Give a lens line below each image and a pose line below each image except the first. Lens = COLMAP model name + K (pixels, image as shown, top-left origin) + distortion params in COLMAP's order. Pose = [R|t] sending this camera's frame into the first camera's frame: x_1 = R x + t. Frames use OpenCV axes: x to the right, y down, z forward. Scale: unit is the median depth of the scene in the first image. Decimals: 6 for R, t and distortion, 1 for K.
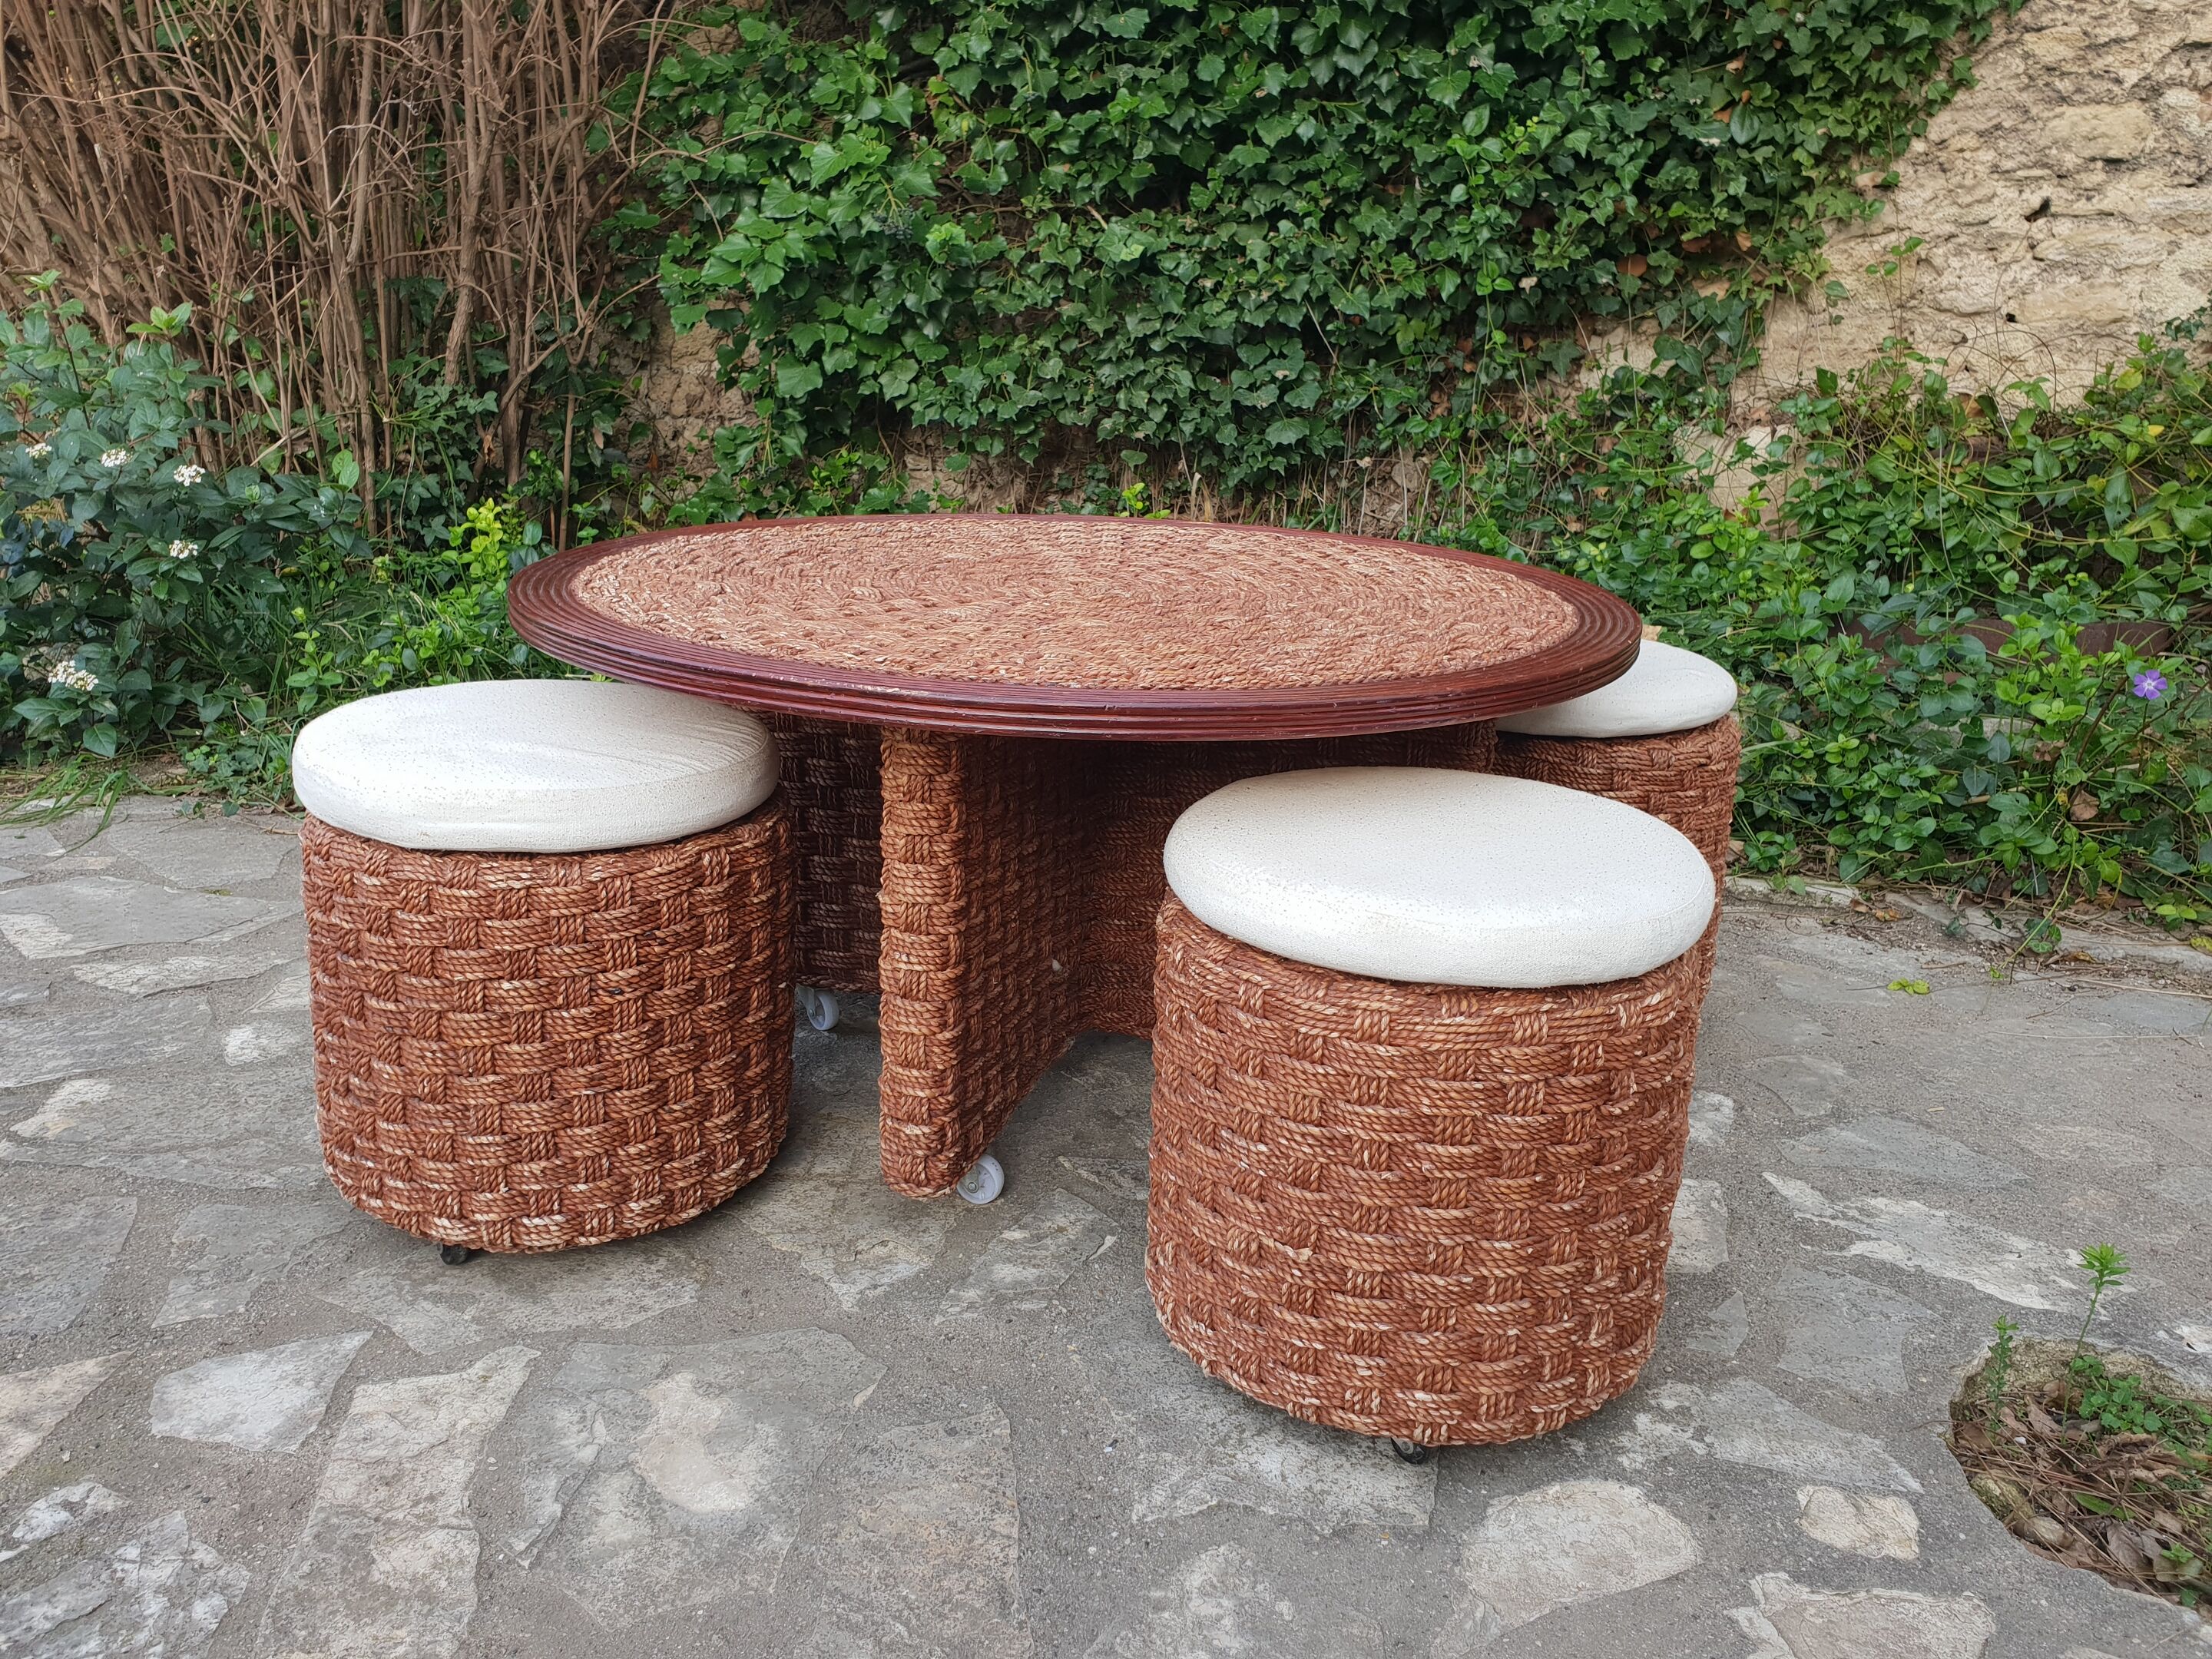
lens RADIAL K [[1758.6, 0, 1096.7], [0, 1758.6, 816.2], [0, 0, 1]] dist [0.023335, 0.009452]
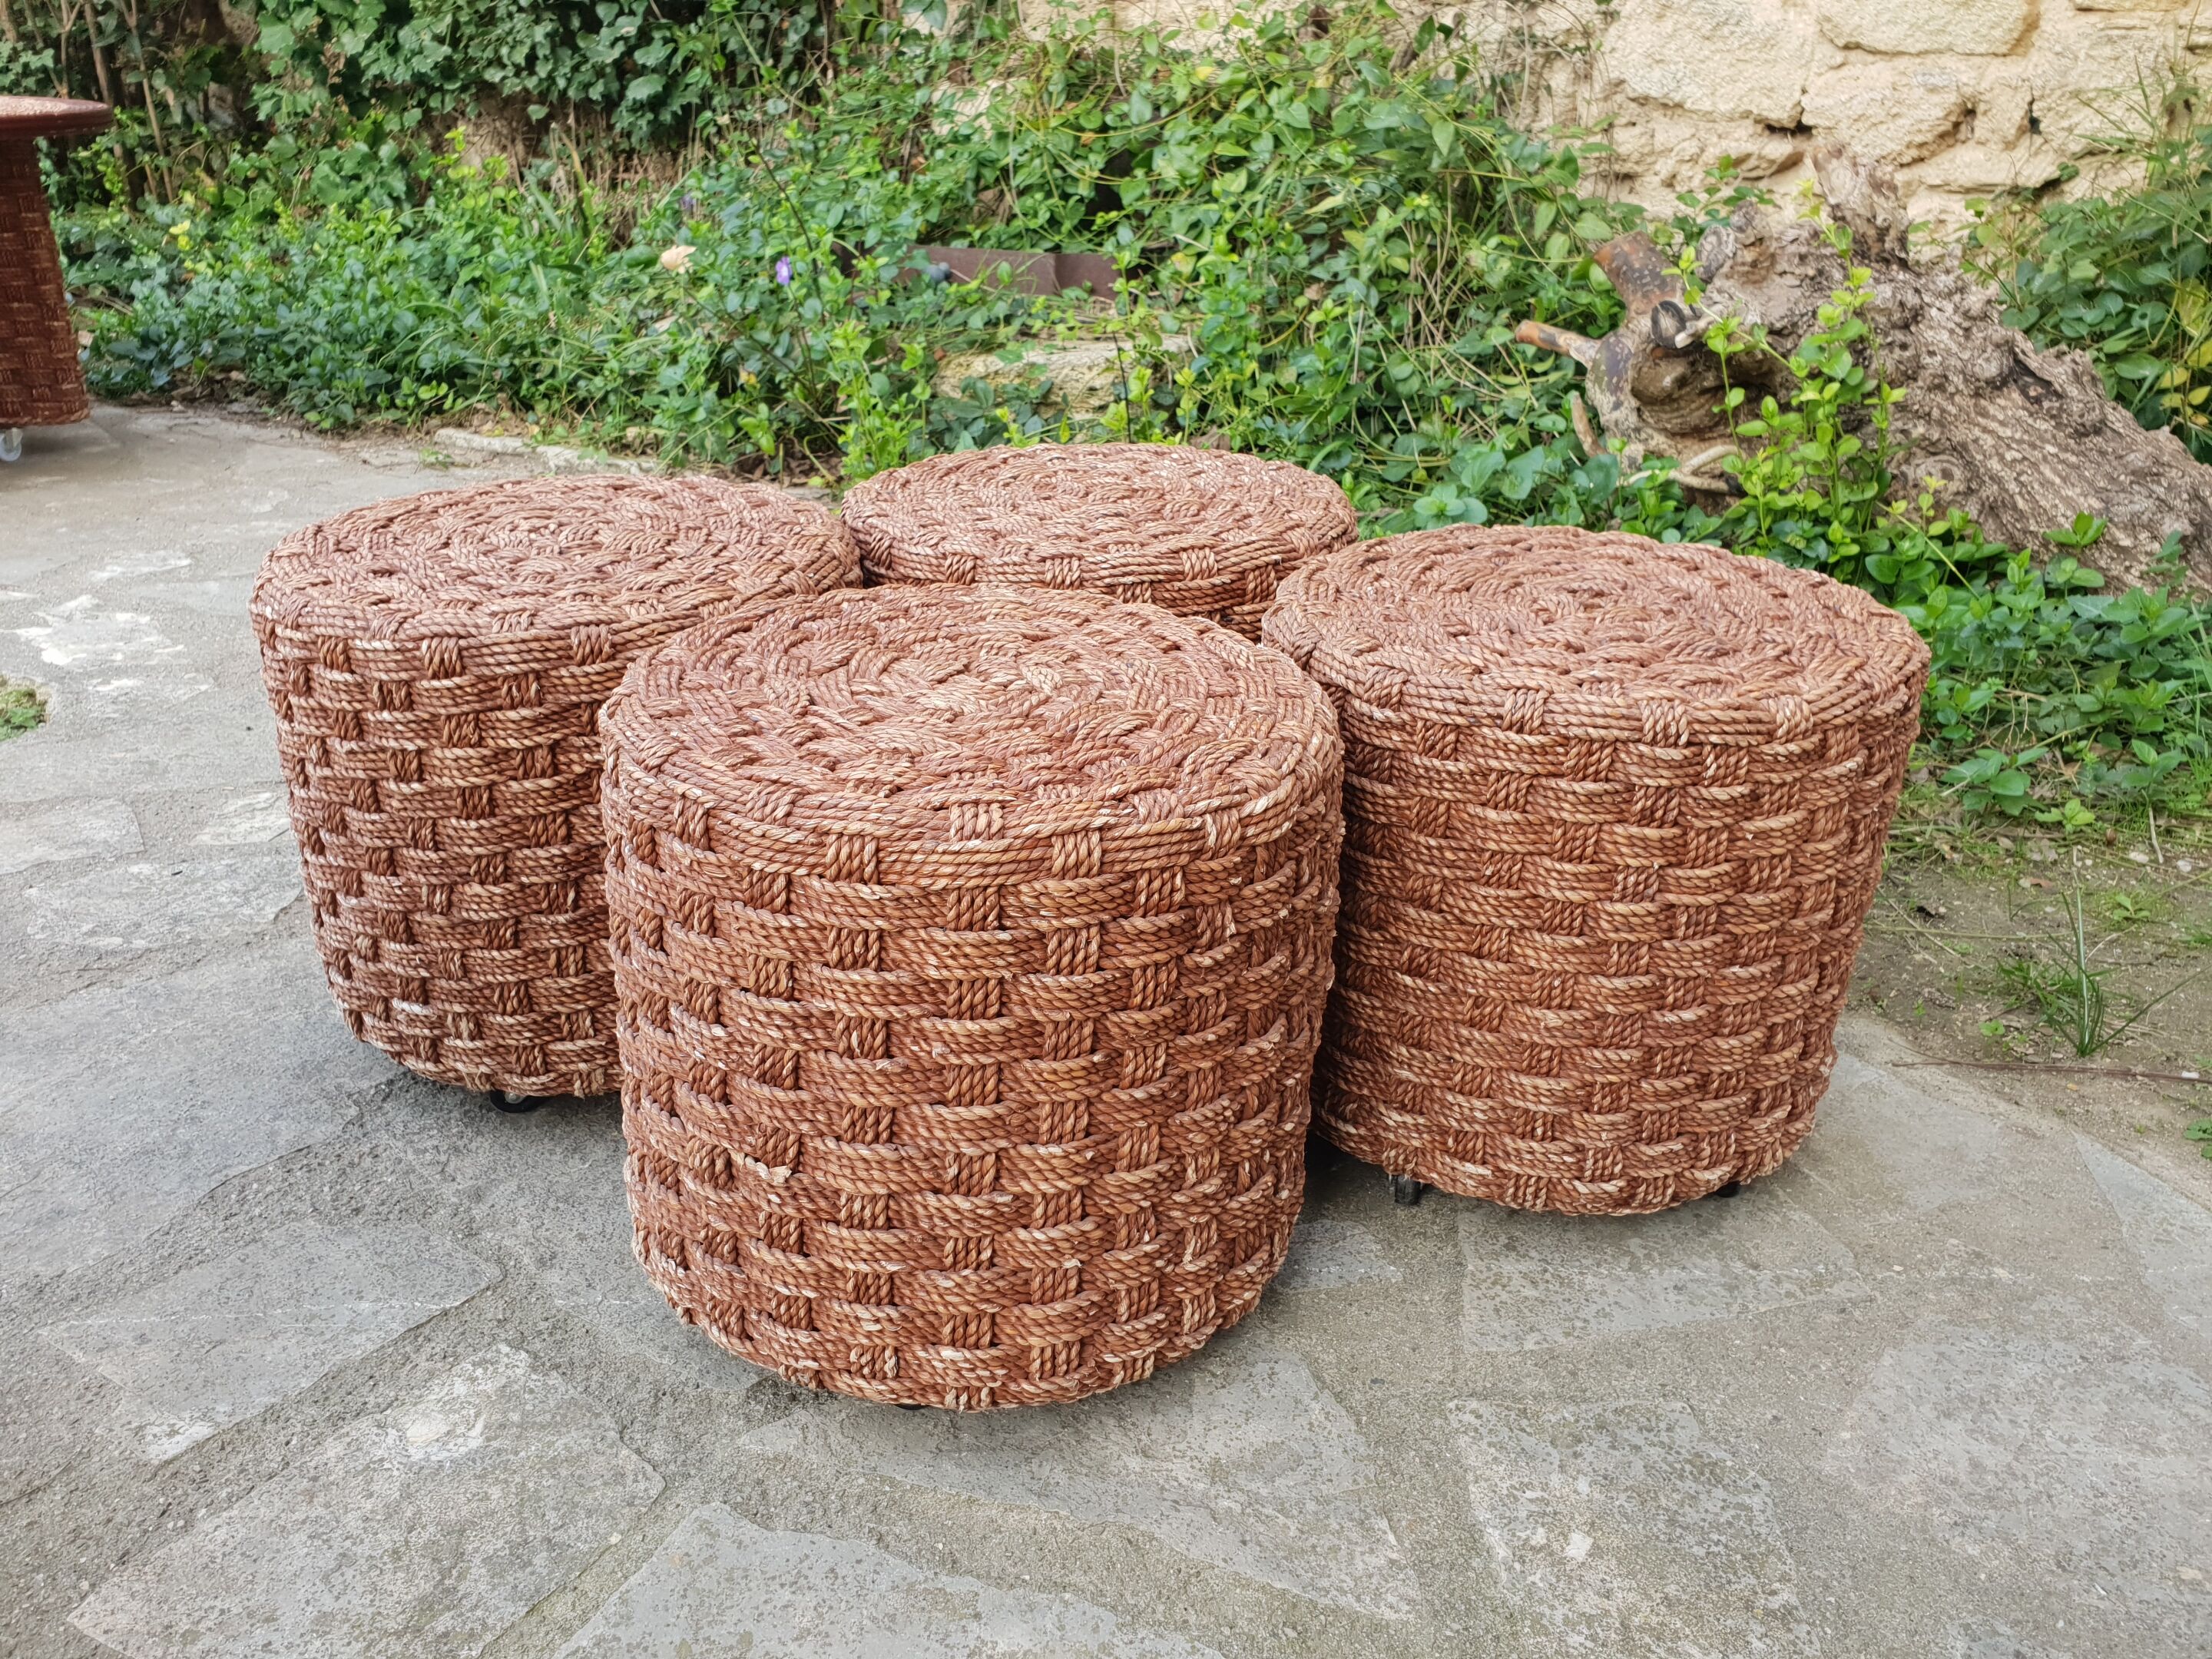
lens RADIAL K [[1759.2, 0, 1081.4], [0, 1759.2, 810.8], [0, 0, 1]] dist [0.009409, 0.032736]
pose [[0.994421, -0.023804, 0.102761, 0.062601], [0.013489, 0.994903, 0.099928, 0.012202], [-0.104615, -0.097985, 0.989674, 0.109553]]
